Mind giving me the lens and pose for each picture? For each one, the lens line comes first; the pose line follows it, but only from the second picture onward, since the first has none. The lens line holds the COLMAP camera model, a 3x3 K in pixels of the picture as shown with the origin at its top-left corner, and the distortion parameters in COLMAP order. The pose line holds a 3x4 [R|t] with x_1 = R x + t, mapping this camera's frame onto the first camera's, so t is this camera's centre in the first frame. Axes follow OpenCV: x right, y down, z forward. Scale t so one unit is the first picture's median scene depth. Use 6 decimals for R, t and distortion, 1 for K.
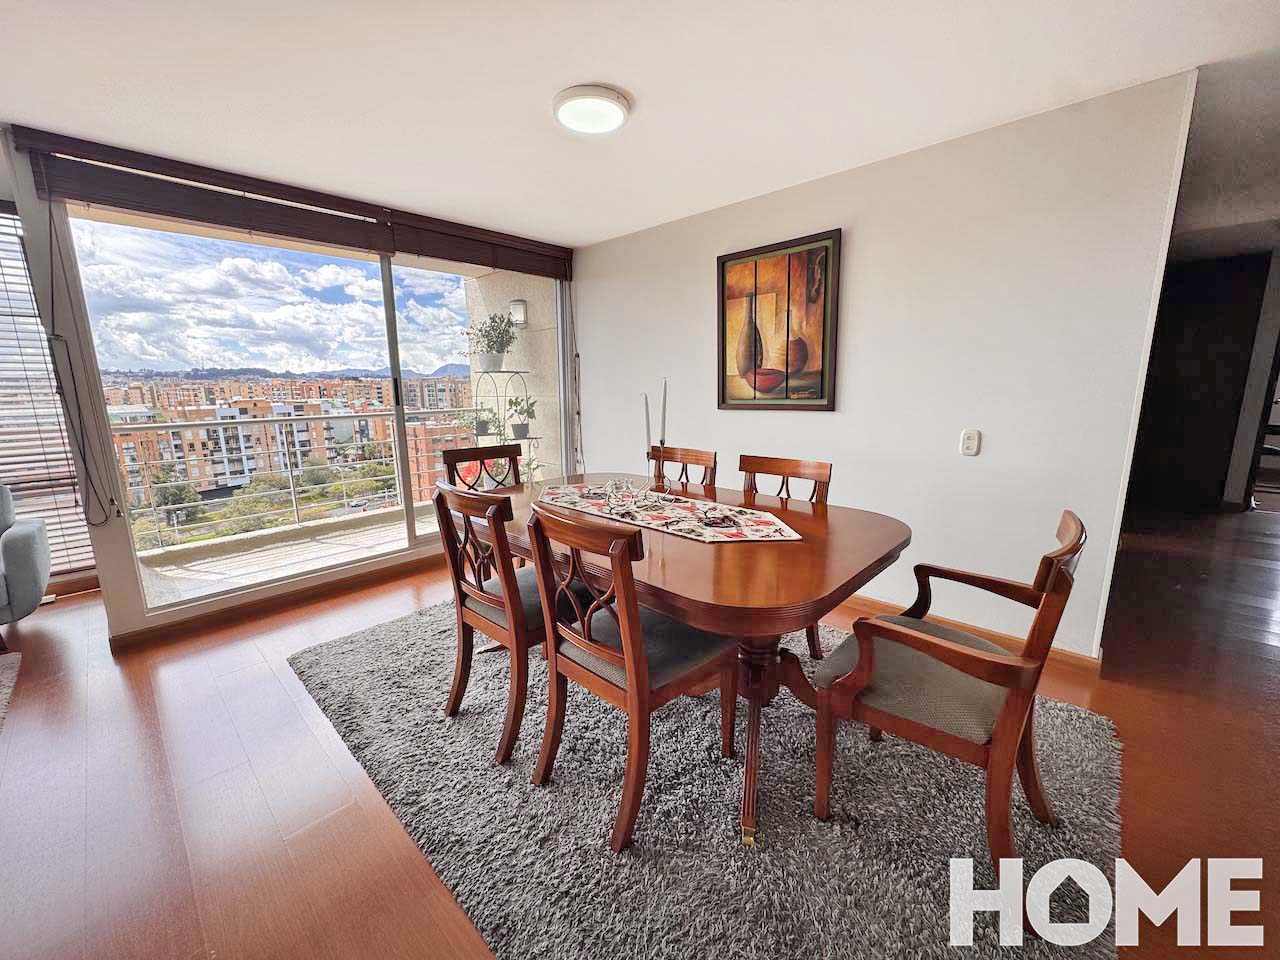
lens RADIAL K [[511.7, 0, 638.5], [0, 511.7, 478.6], [0, 0, 1]] dist [-0.002028, 0.000060]
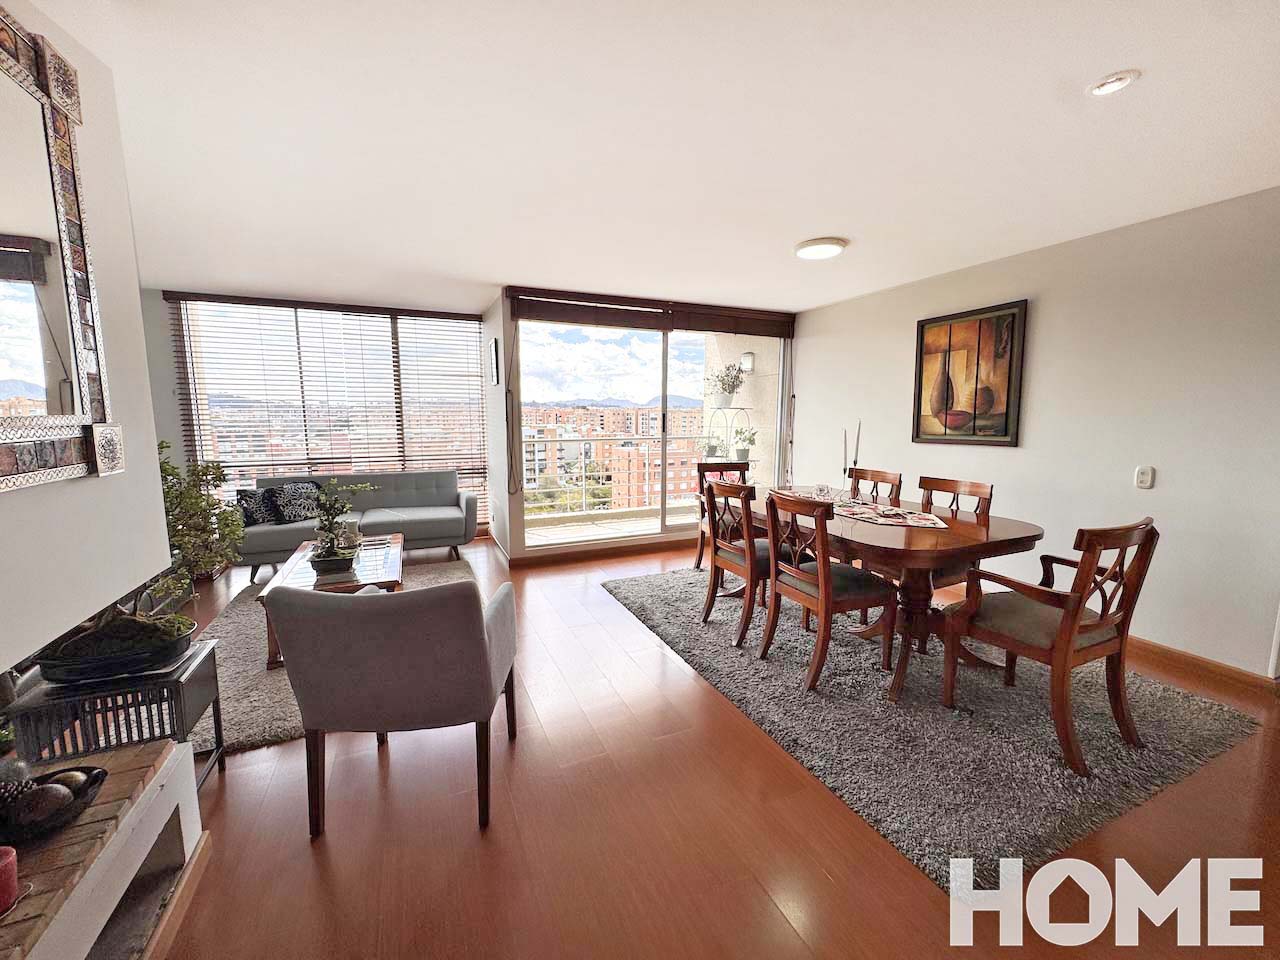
lens RADIAL K [[511.7, 0, 638.5], [0, 511.7, 478.6], [0, 0, 1]] dist [-0.002028, 0.000060]
pose [[0.924263, 0.061057, -0.376842, 0.019440], [-0.082659, 0.995717, -0.041405, 0.061875], [0.372700, 0.069419, 0.925352, -0.410207]]
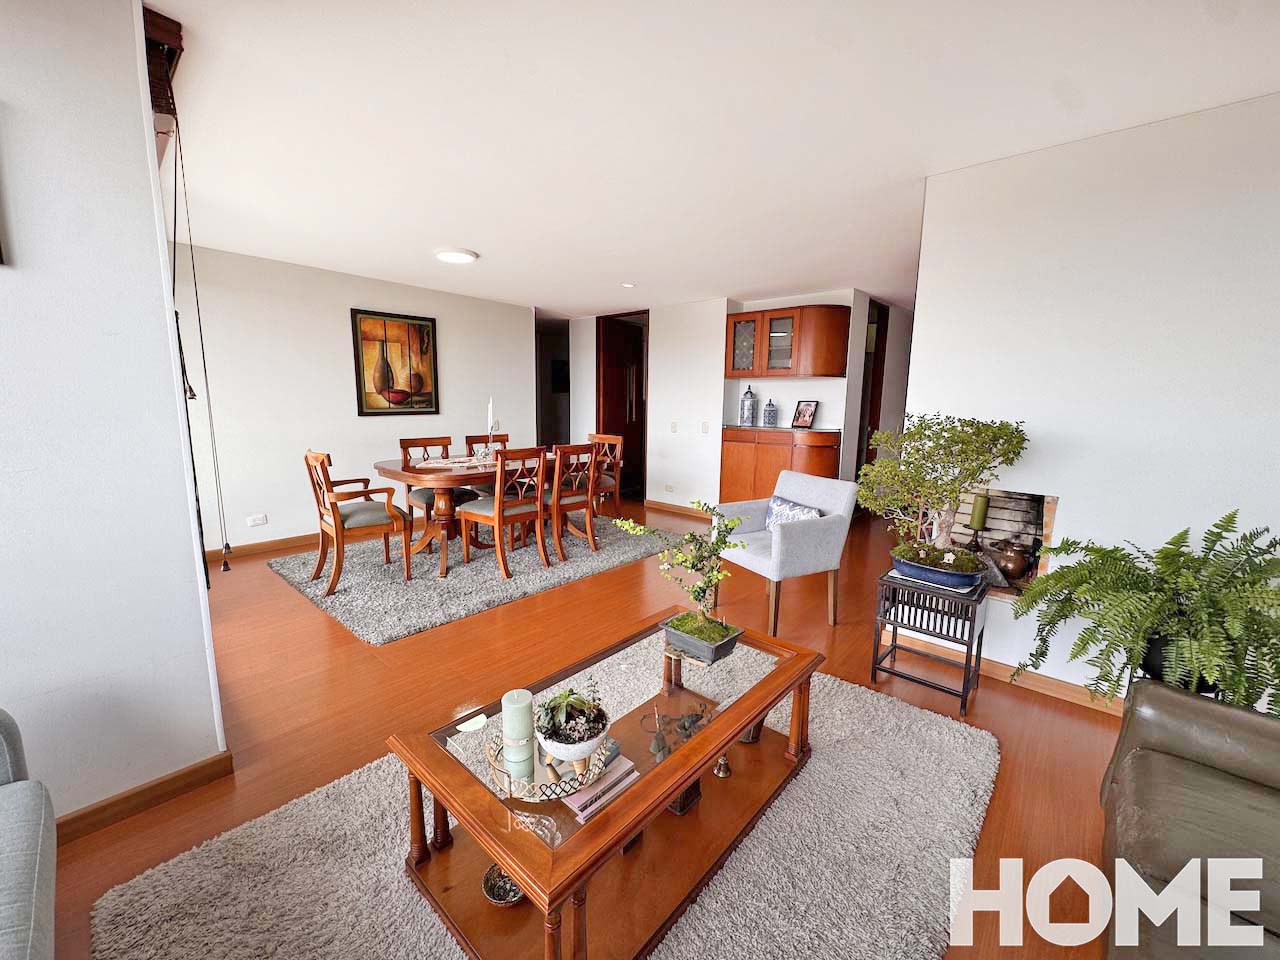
lens RADIAL K [[511.7, 0, 638.5], [0, 511.7, 478.6], [0, 0, 1]] dist [-0.002028, 0.000060]
pose [[-0.029083, -0.136208, 0.990253, -1.427717], [0.172934, 0.975048, 0.139195, -0.036547], [-0.984504, 0.175297, -0.004803, 0.328786]]
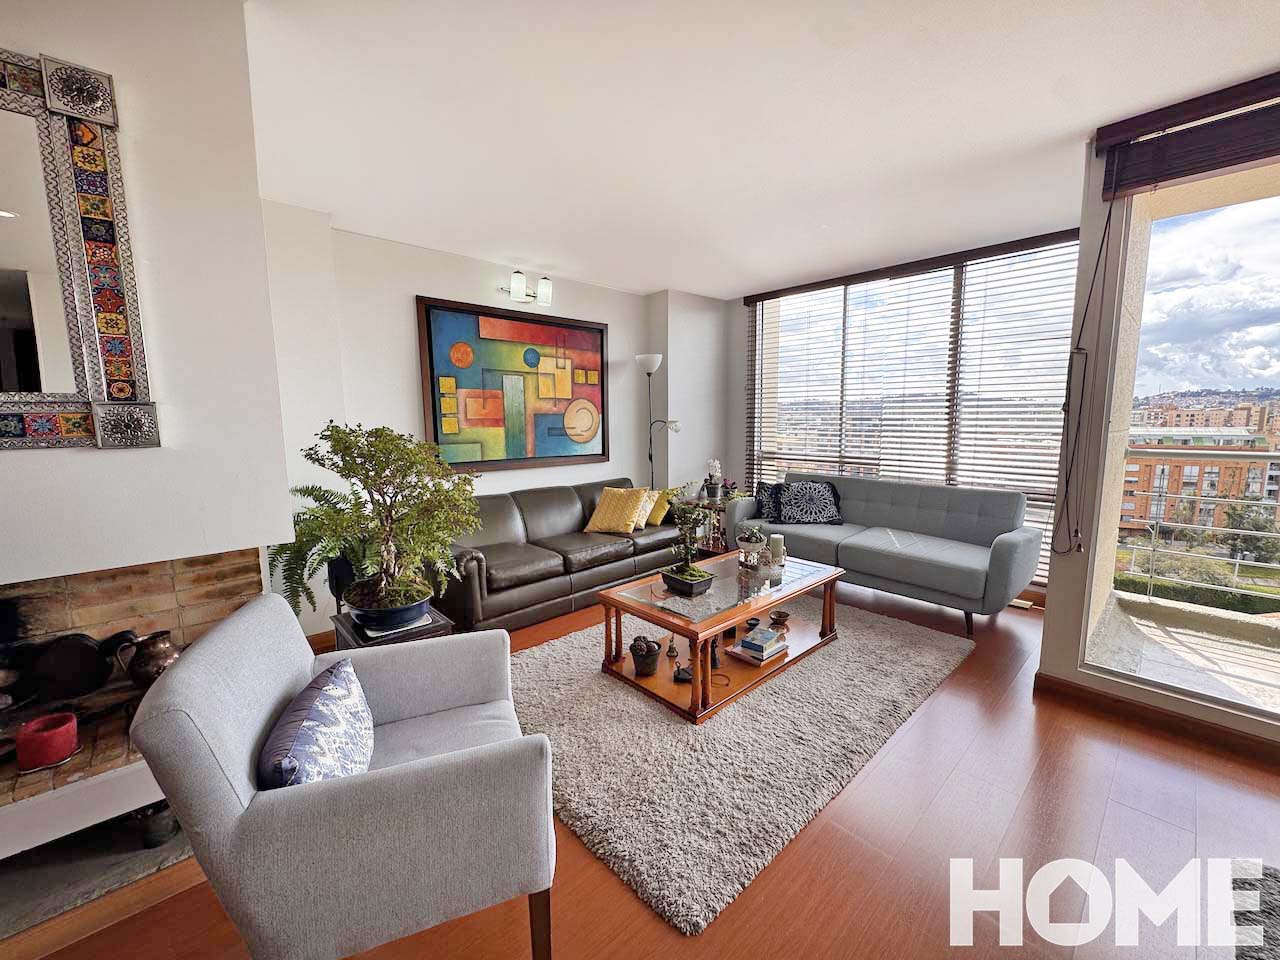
lens RADIAL K [[511.7, 0, 638.5], [0, 511.7, 478.6], [0, 0, 1]] dist [-0.002028, 0.000060]
pose [[-0.065906, 0.136743, -0.988412, -0.106545], [-0.175888, 0.973463, 0.146403, -0.034999], [0.982202, 0.183498, -0.040105, 0.234172]]
